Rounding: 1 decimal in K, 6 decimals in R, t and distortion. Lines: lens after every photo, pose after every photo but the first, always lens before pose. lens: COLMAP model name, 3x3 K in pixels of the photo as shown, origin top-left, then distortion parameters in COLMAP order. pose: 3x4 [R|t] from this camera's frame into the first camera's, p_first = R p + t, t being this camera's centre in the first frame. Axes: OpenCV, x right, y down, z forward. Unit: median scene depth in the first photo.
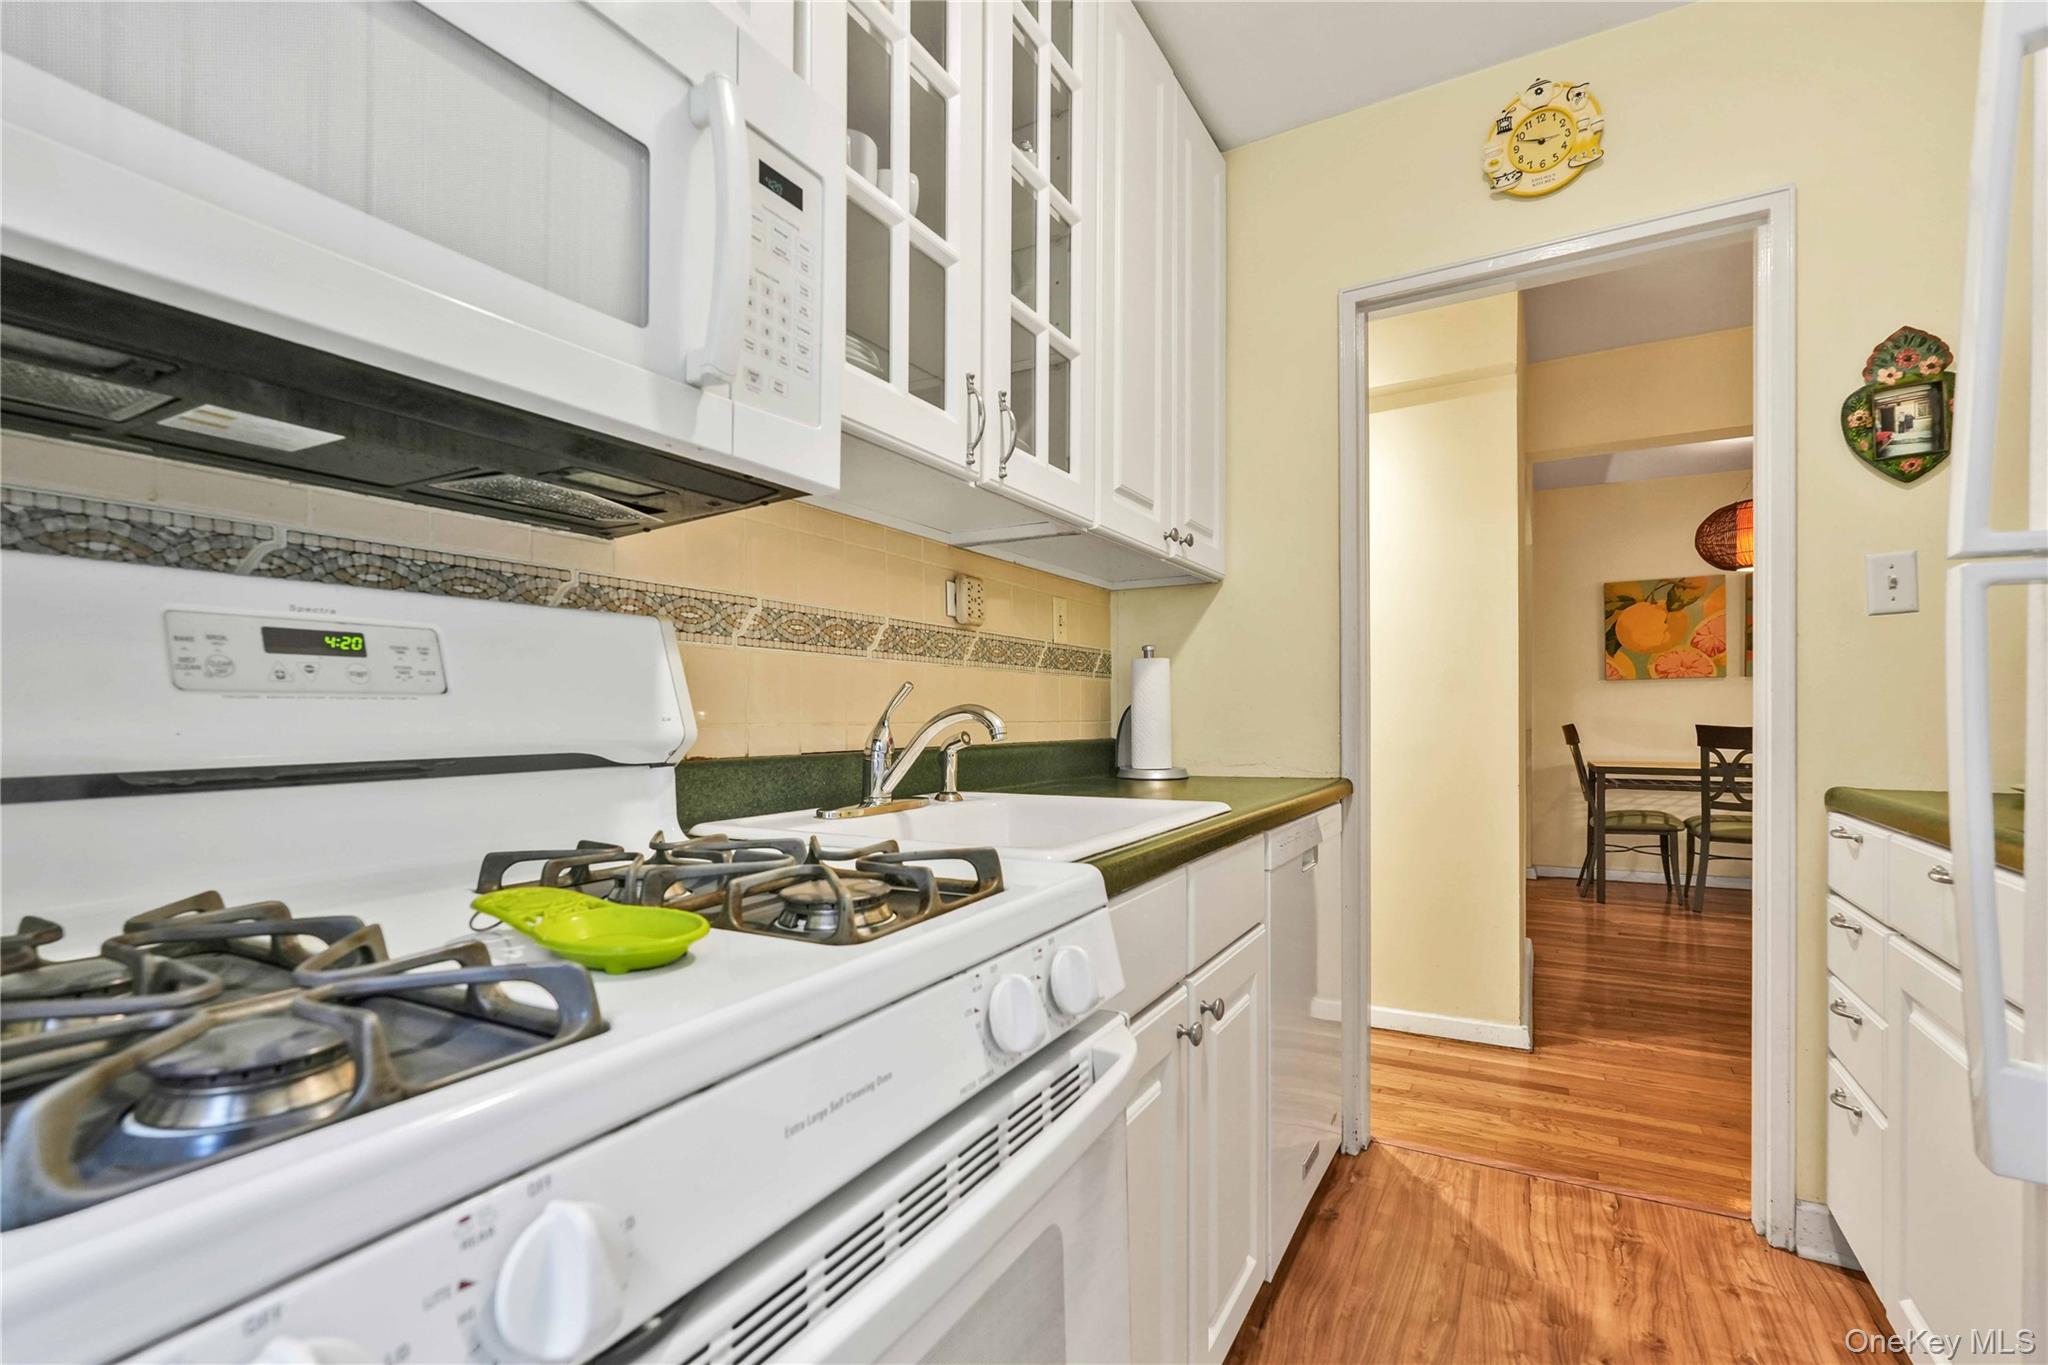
lens RADIAL K [[909.4, 0, 1013.8], [0, 909.4, 700.8], [0, 0, 1]] dist [-0.021251, 0.000287]
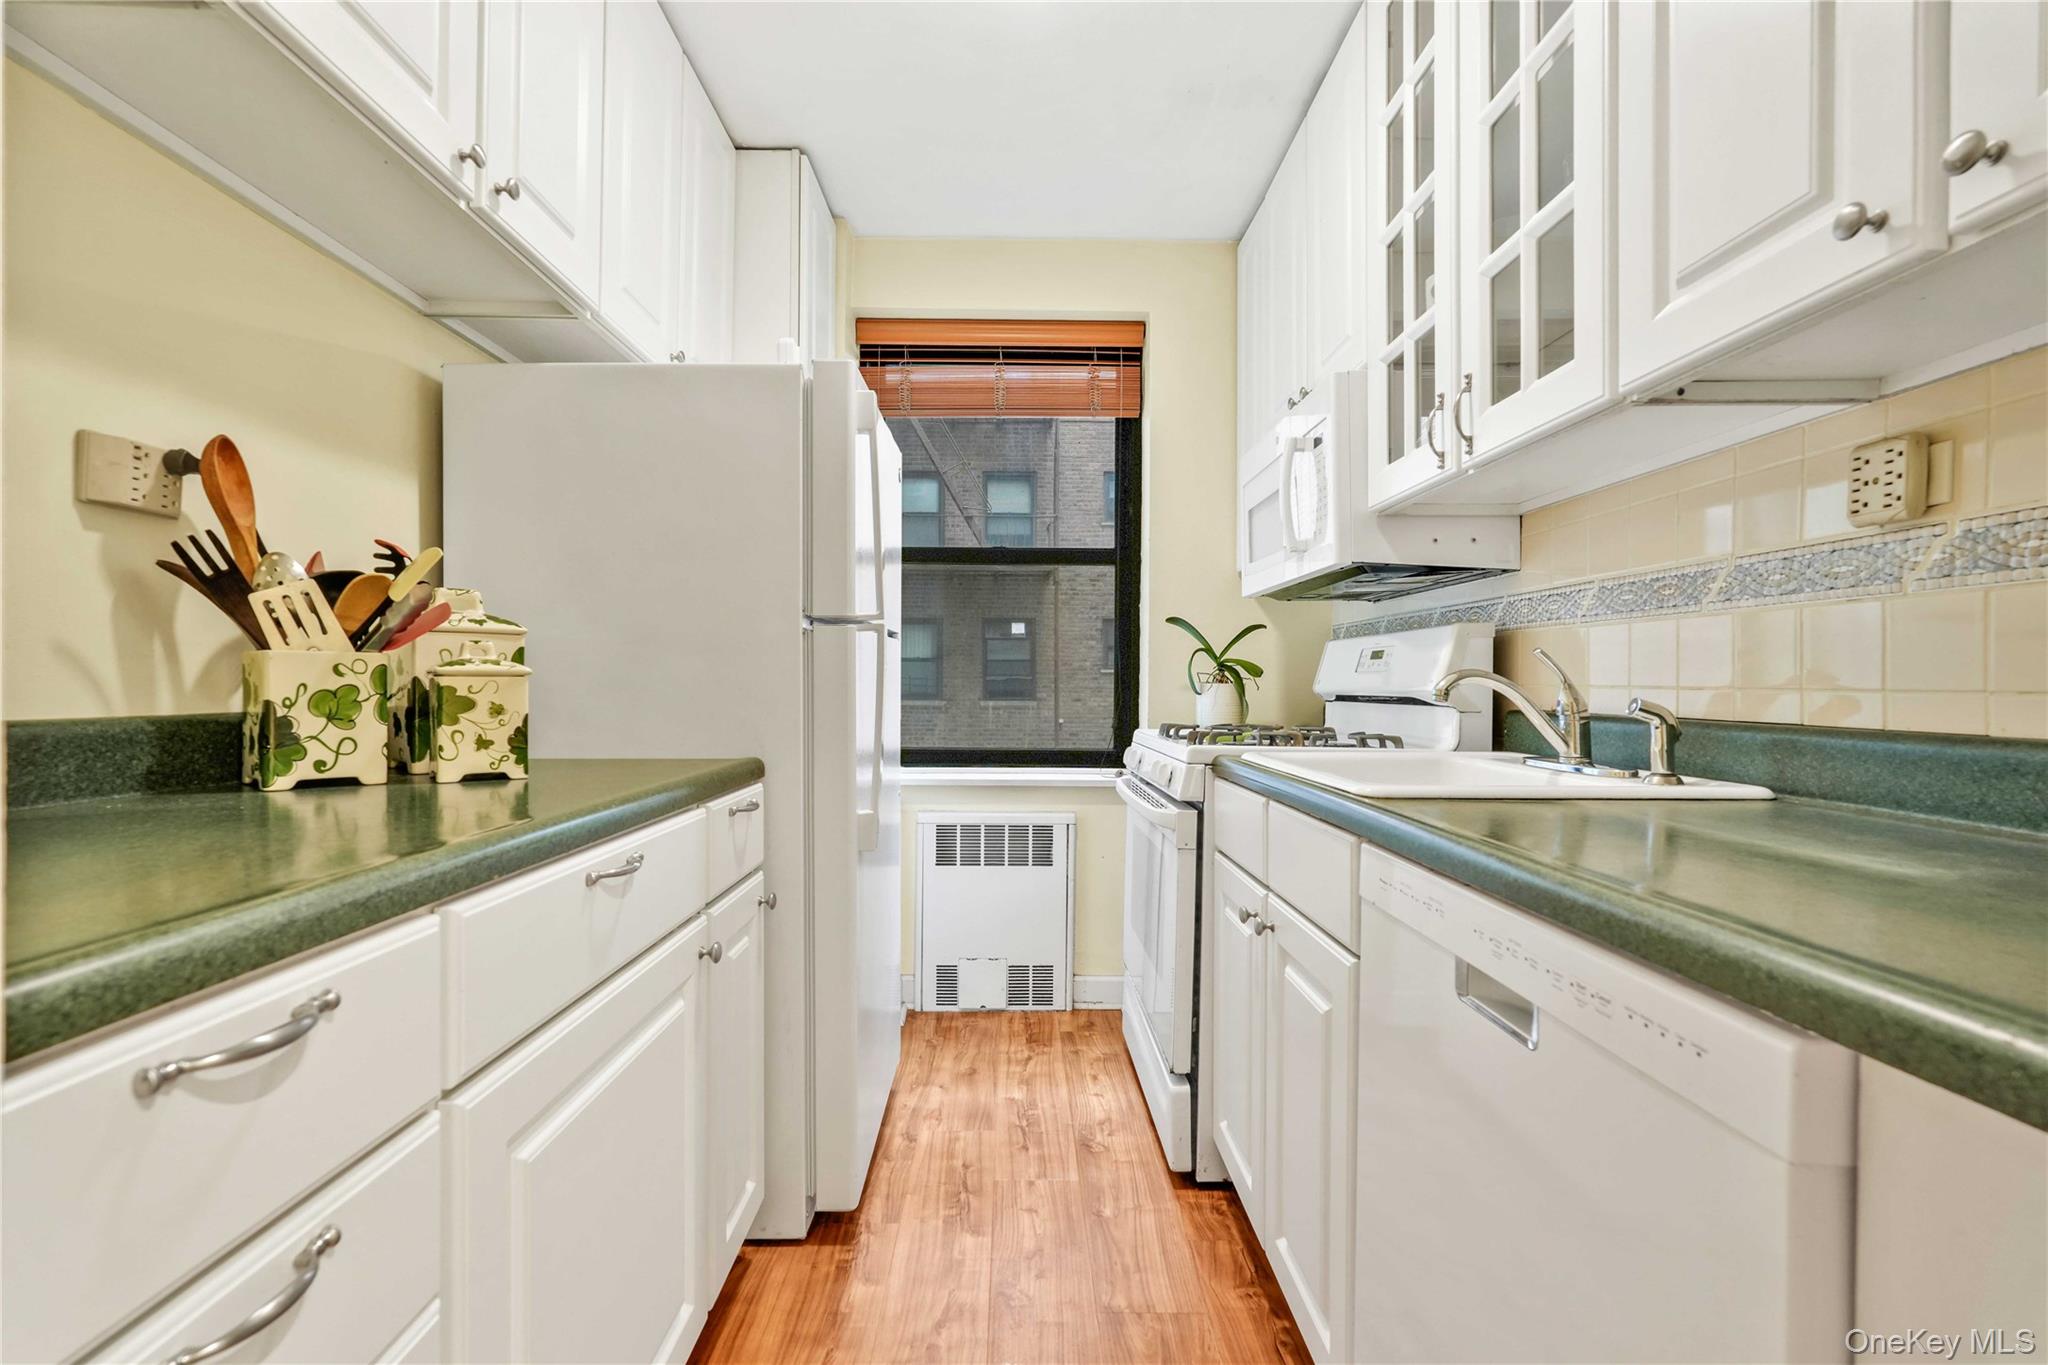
lens RADIAL K [[909.4, 0, 1013.8], [0, 909.4, 700.8], [0, 0, 1]] dist [-0.021251, 0.000287]
pose [[-0.862295, 0.009474, -0.506318, 0.898538], [0.006277, 0.999948, 0.008022, 0.028206], [0.506368, 0.003739, -0.862310, 1.493829]]
